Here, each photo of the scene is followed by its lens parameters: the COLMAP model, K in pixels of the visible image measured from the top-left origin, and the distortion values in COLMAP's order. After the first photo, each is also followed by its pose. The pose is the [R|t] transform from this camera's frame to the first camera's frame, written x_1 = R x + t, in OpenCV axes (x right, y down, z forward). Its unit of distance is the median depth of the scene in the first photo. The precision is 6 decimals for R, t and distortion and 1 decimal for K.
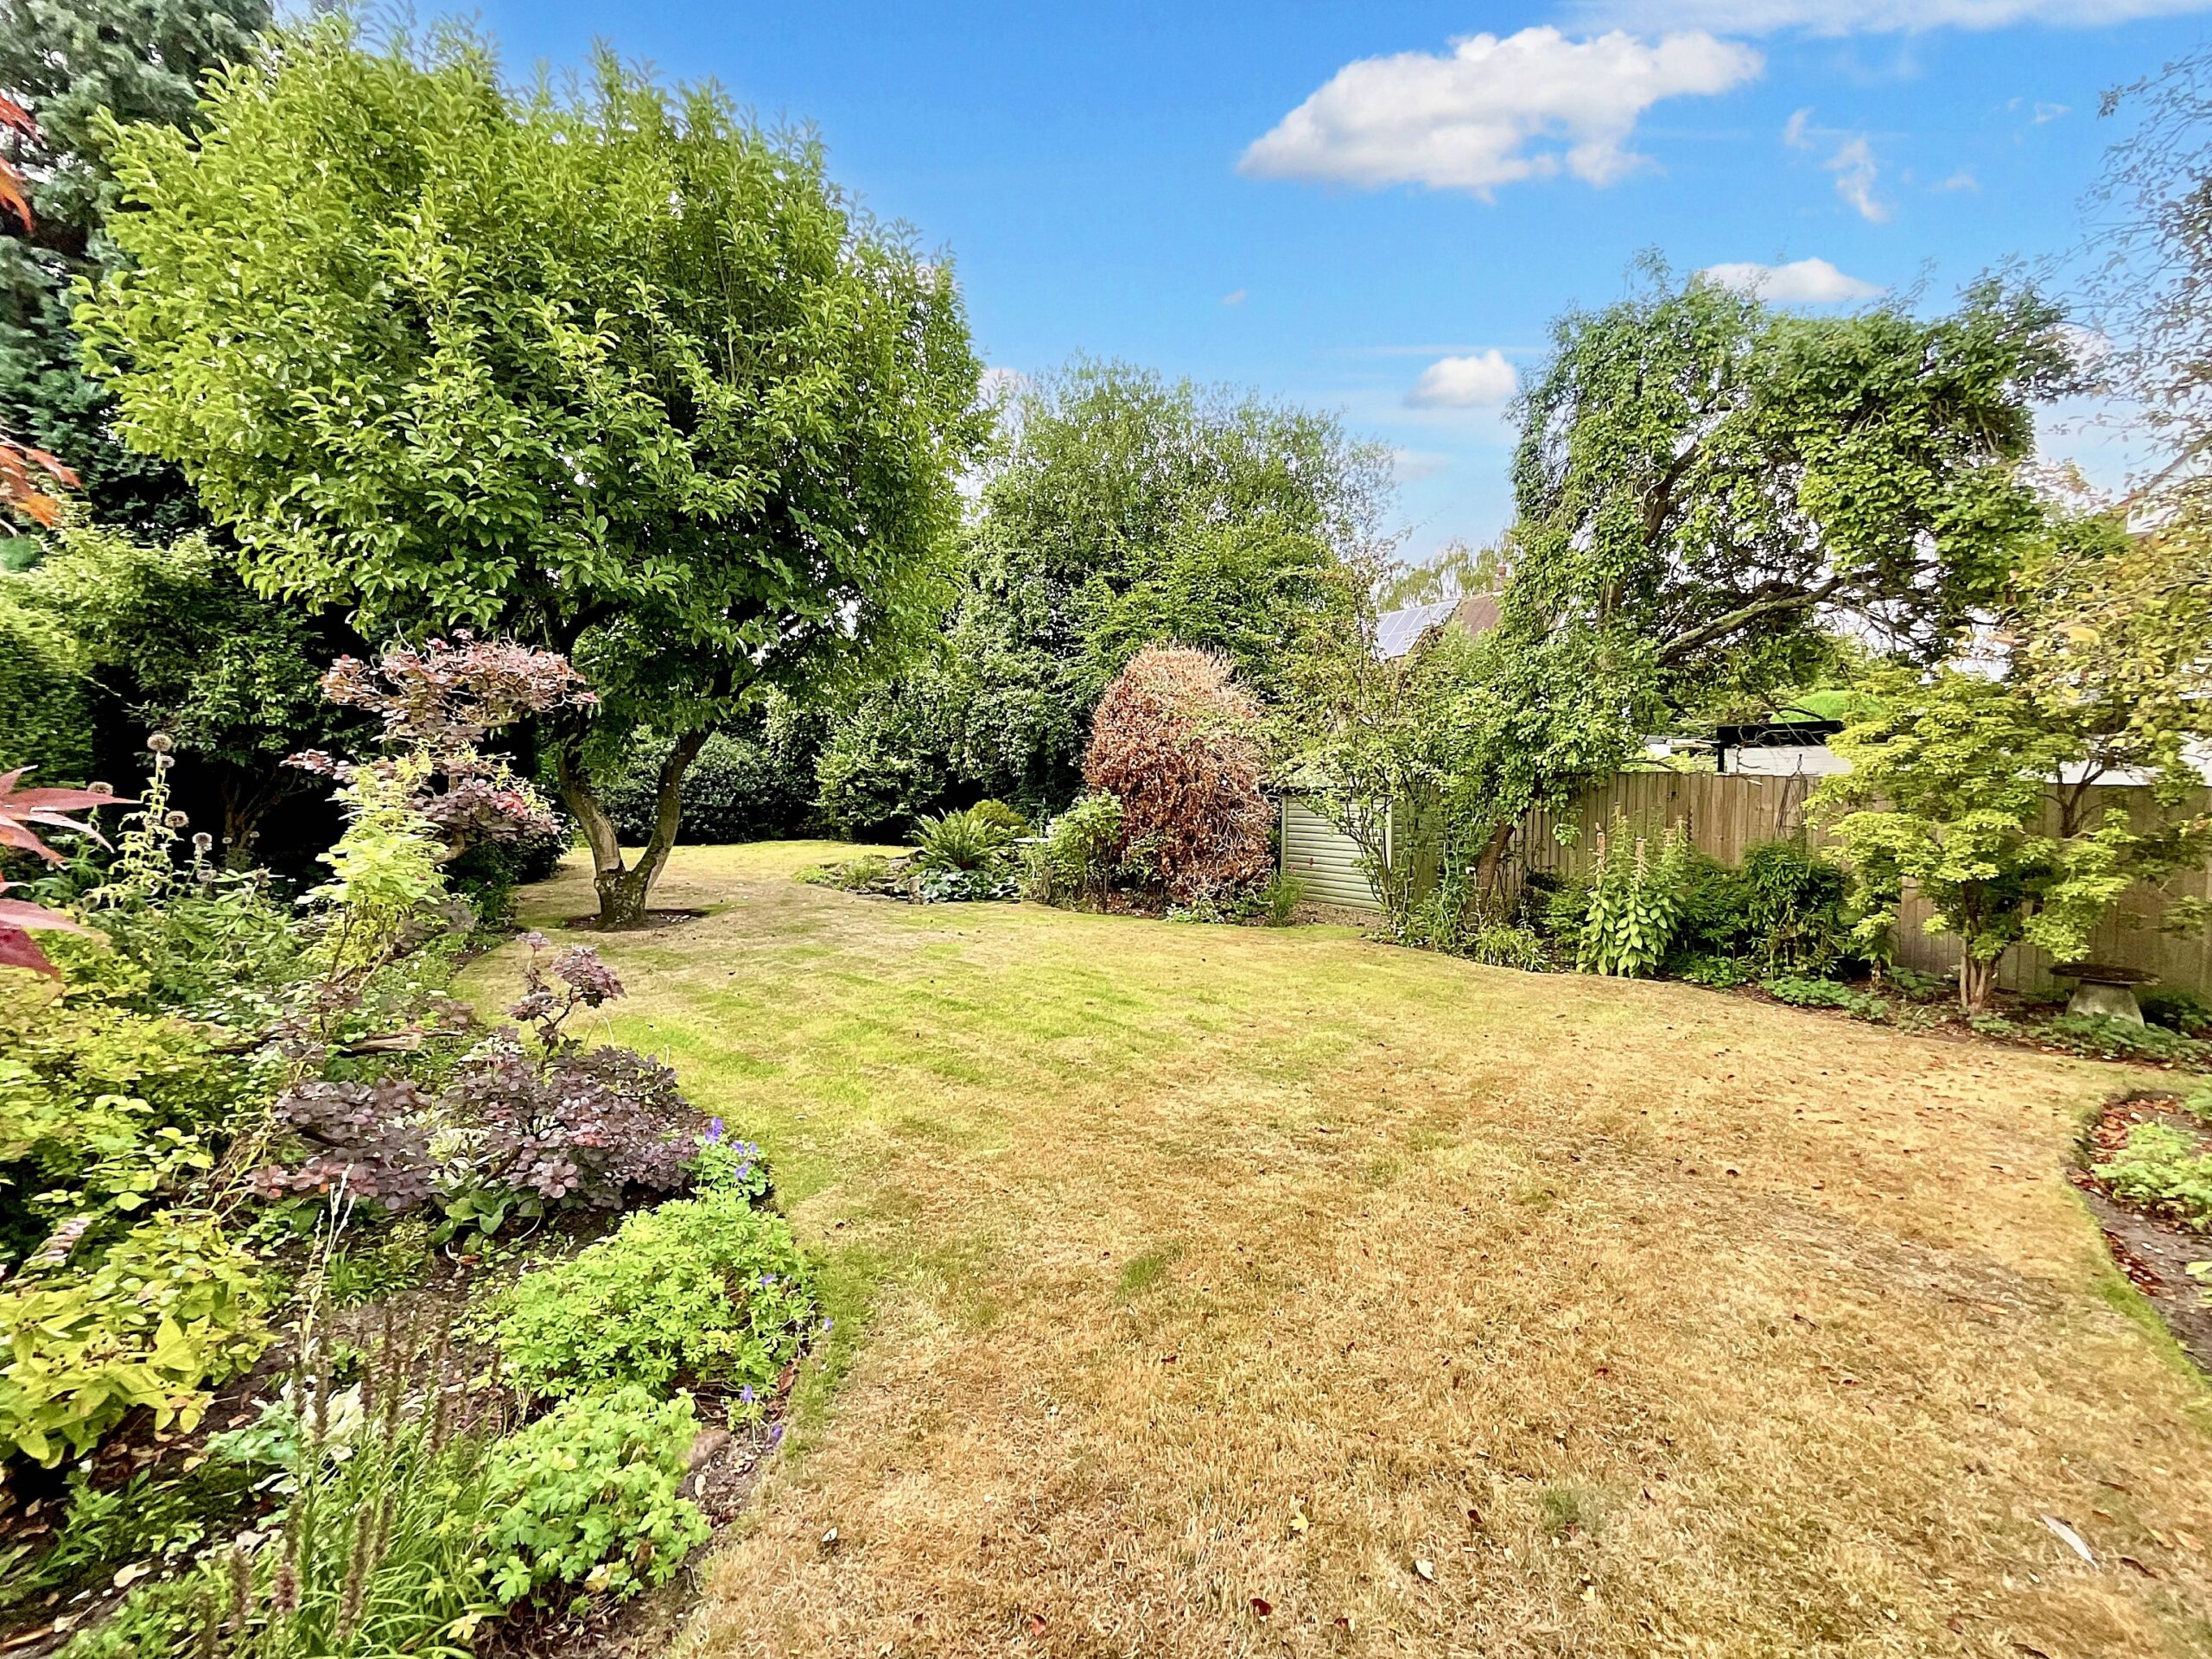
lens RADIAL K [[887.5, 0, 1111.0], [0, 887.5, 832.3], [0, 0, 1]] dist [0.000562, -0.003163]
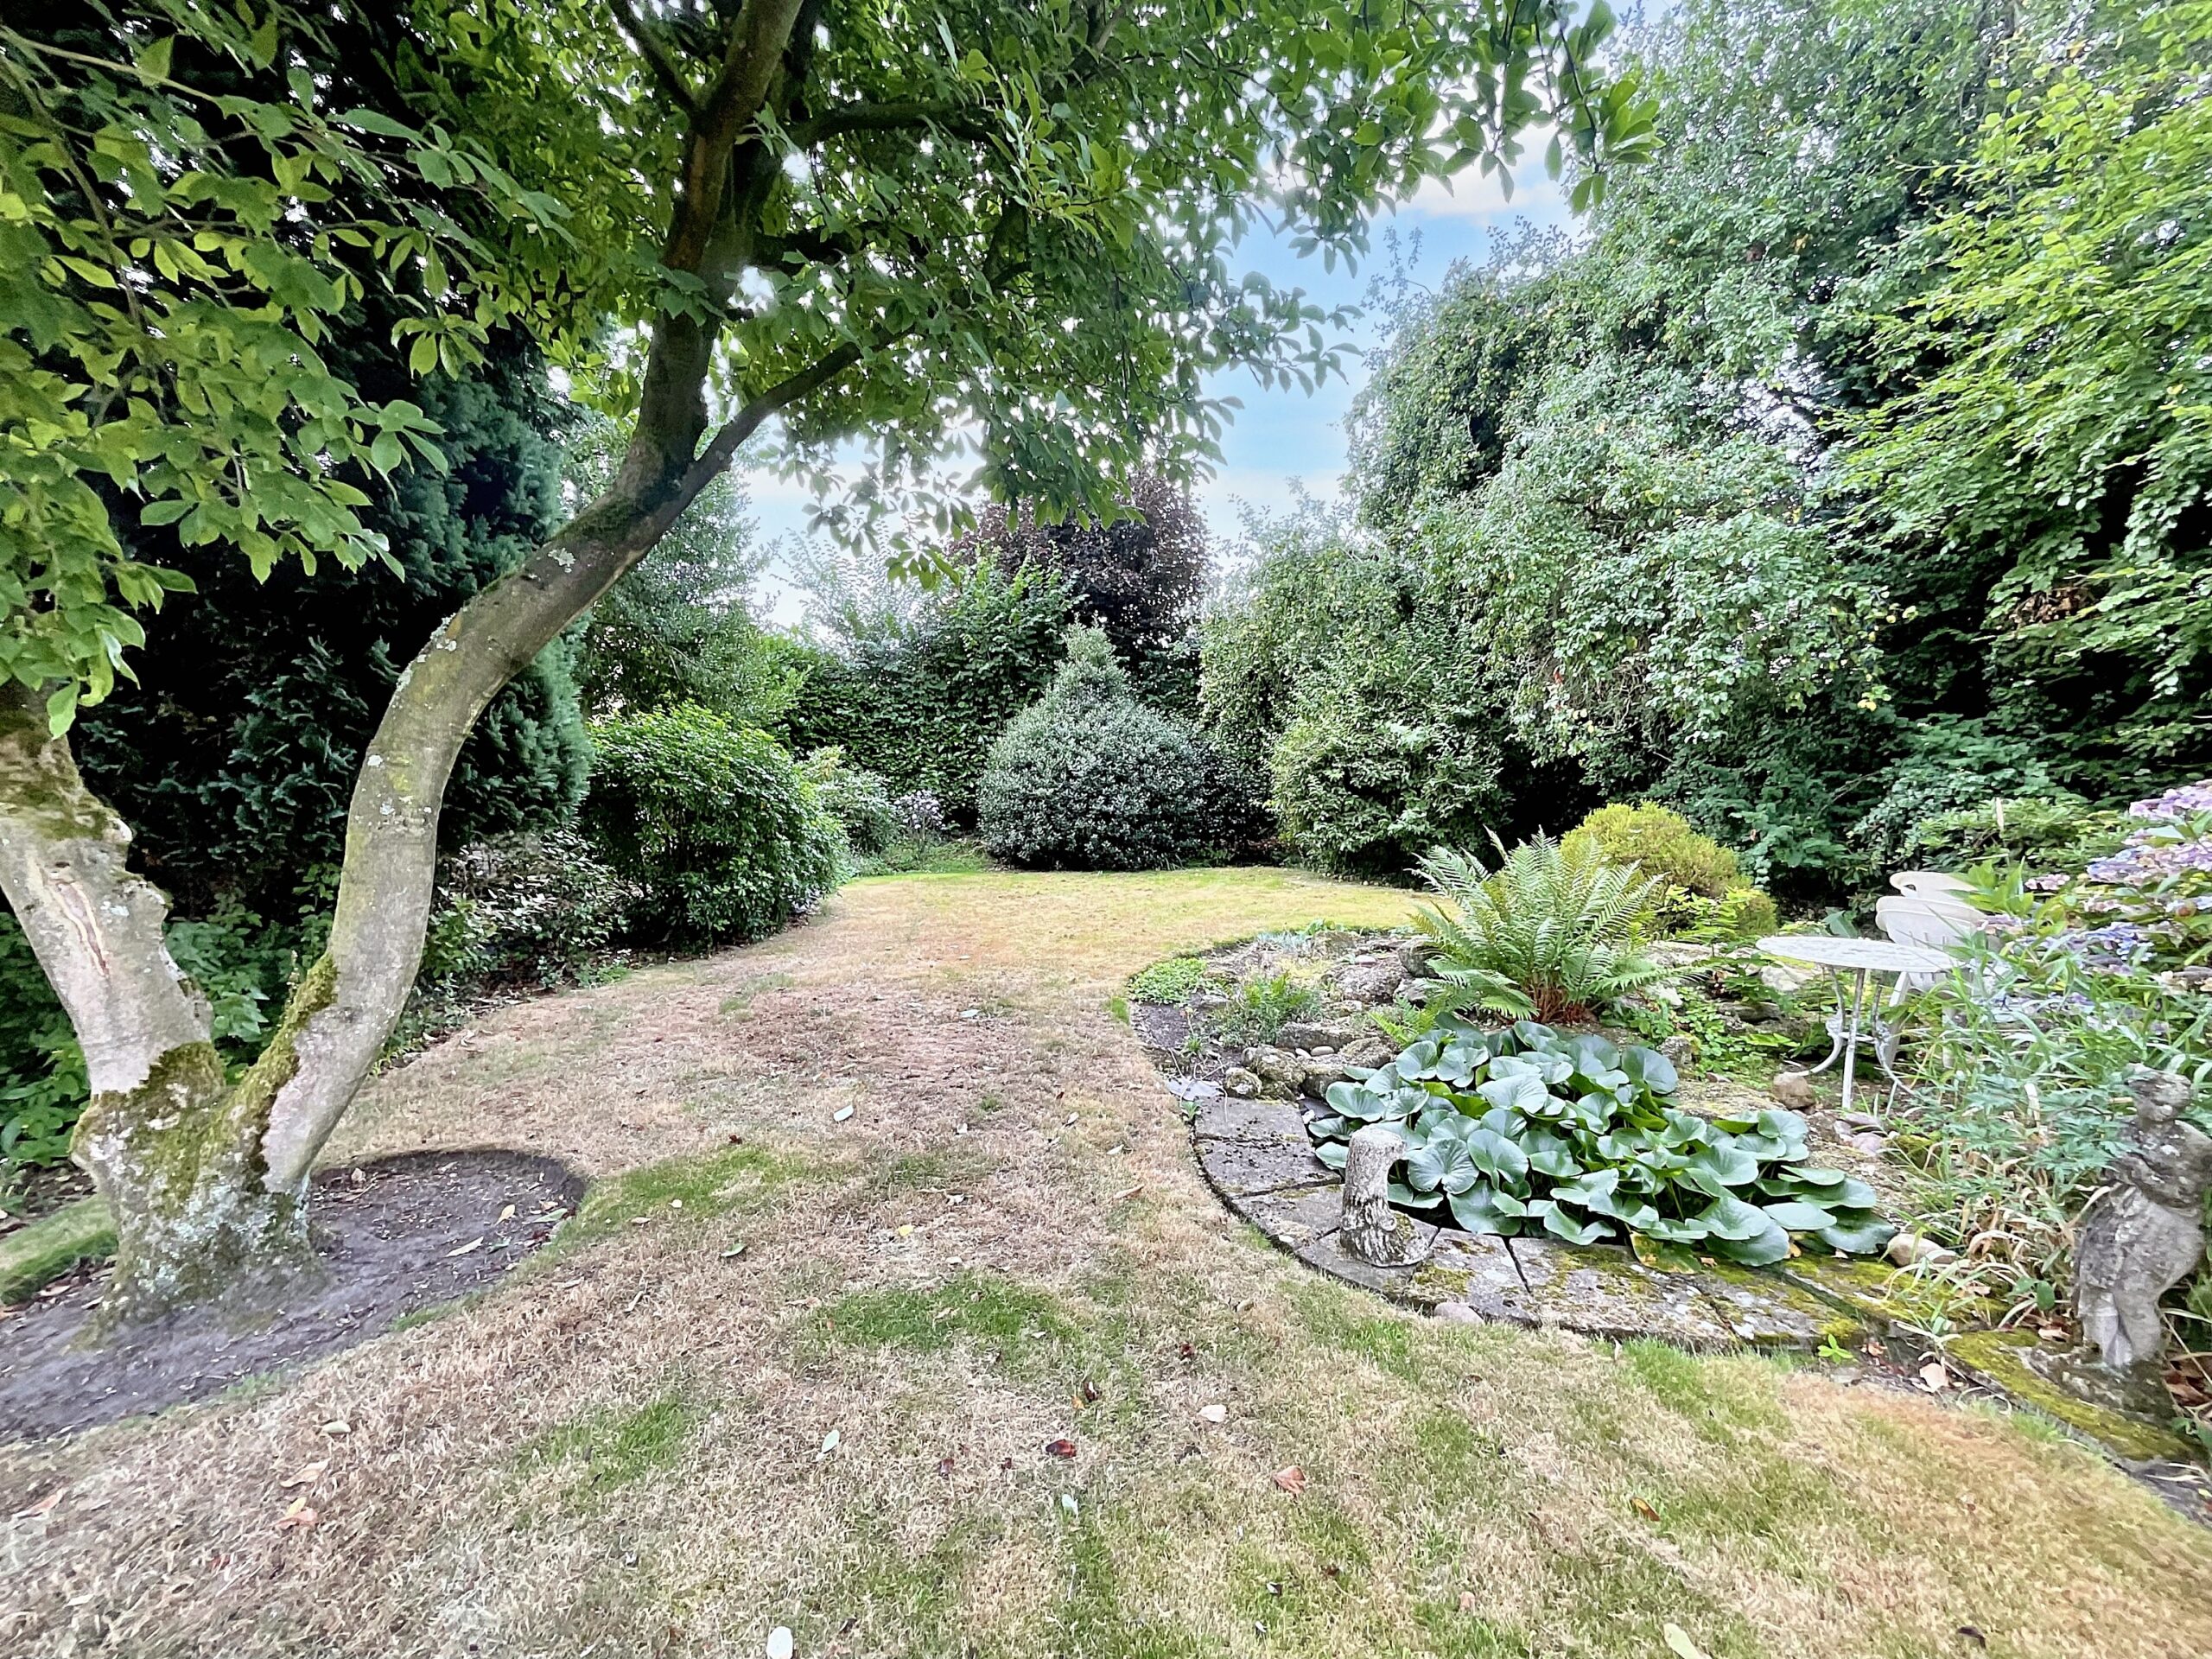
lens RADIAL K [[887.5, 0, 1089.8], [0, 887.5, 837.3], [0, 0, 1]] dist [0.000562, -0.003163]
pose [[0.817532, 0.017625, -0.575614, -0.099174], [-0.013984, 0.999844, 0.010754, -0.021278], [0.575714, -0.000742, 0.817651, 0.517388]]
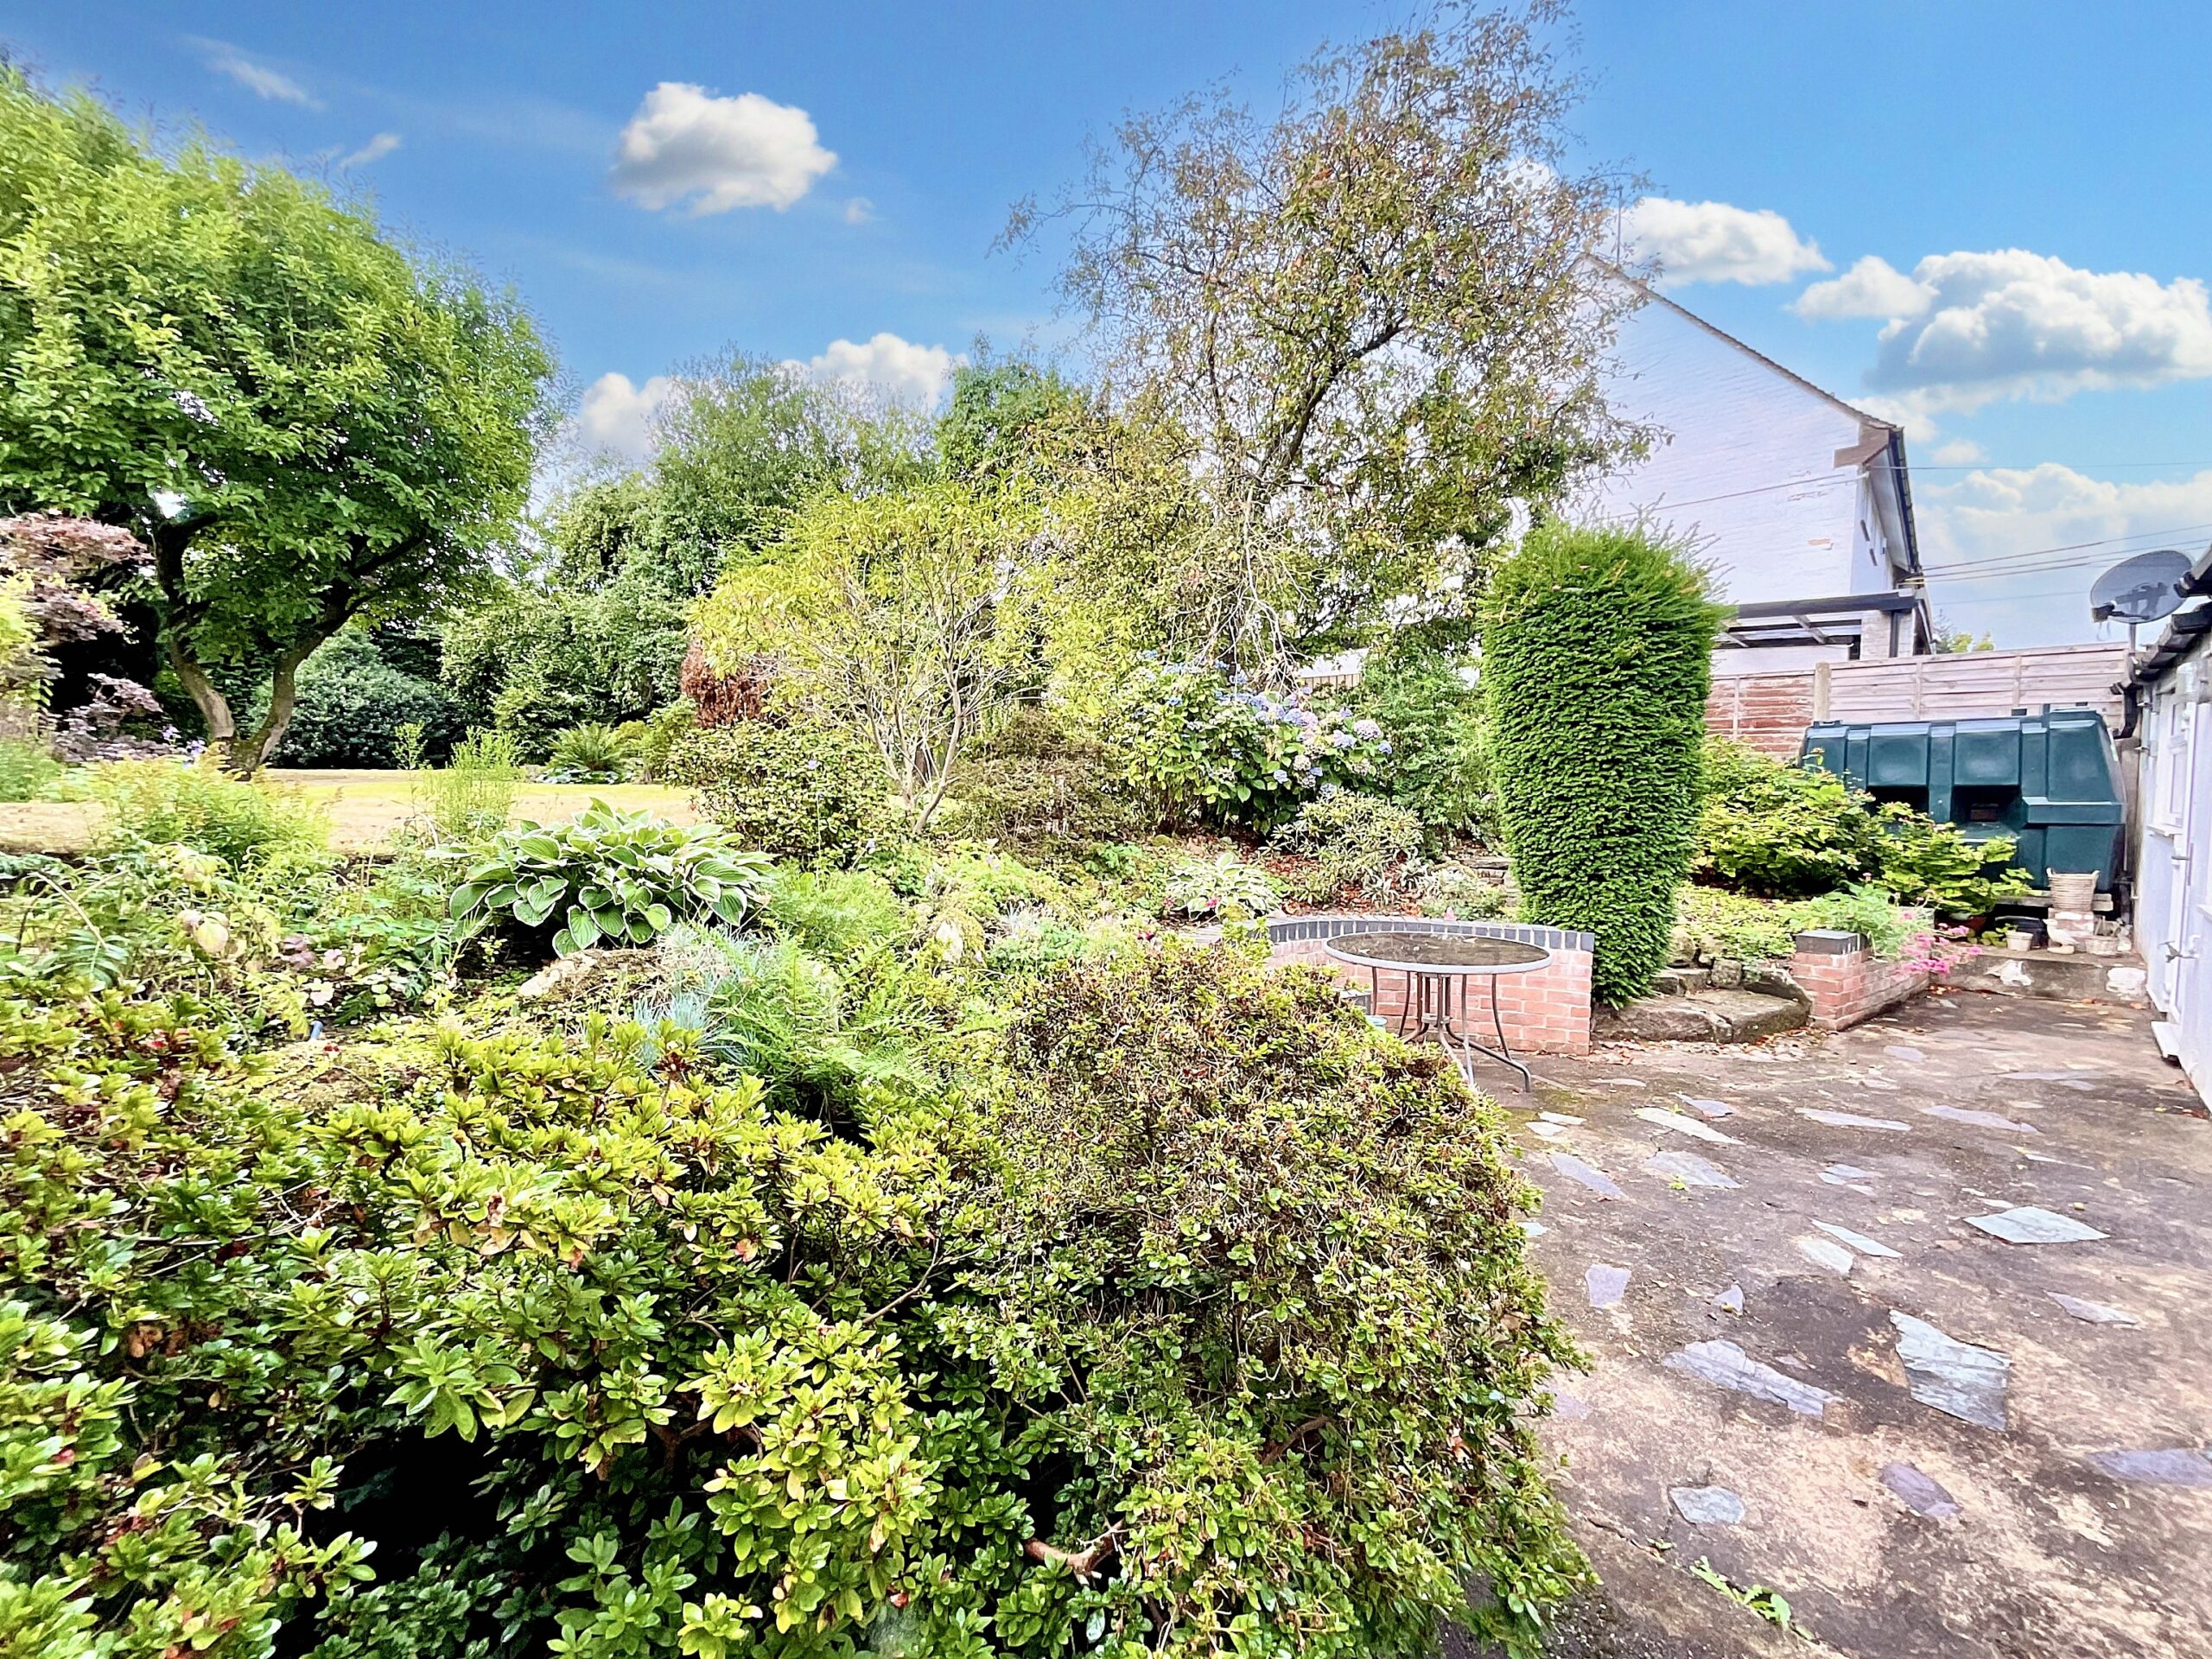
lens RADIAL K [[887.5, 0, 1109.3], [0, 887.5, 831.6], [0, 0, 1]] dist [0.000562, -0.003163]
pose [[0.979571, -0.008823, 0.200903, 0.226612], [0.007349, 0.999940, 0.008081, 0.098132], [-0.200963, -0.006440, 0.979578, -0.266038]]
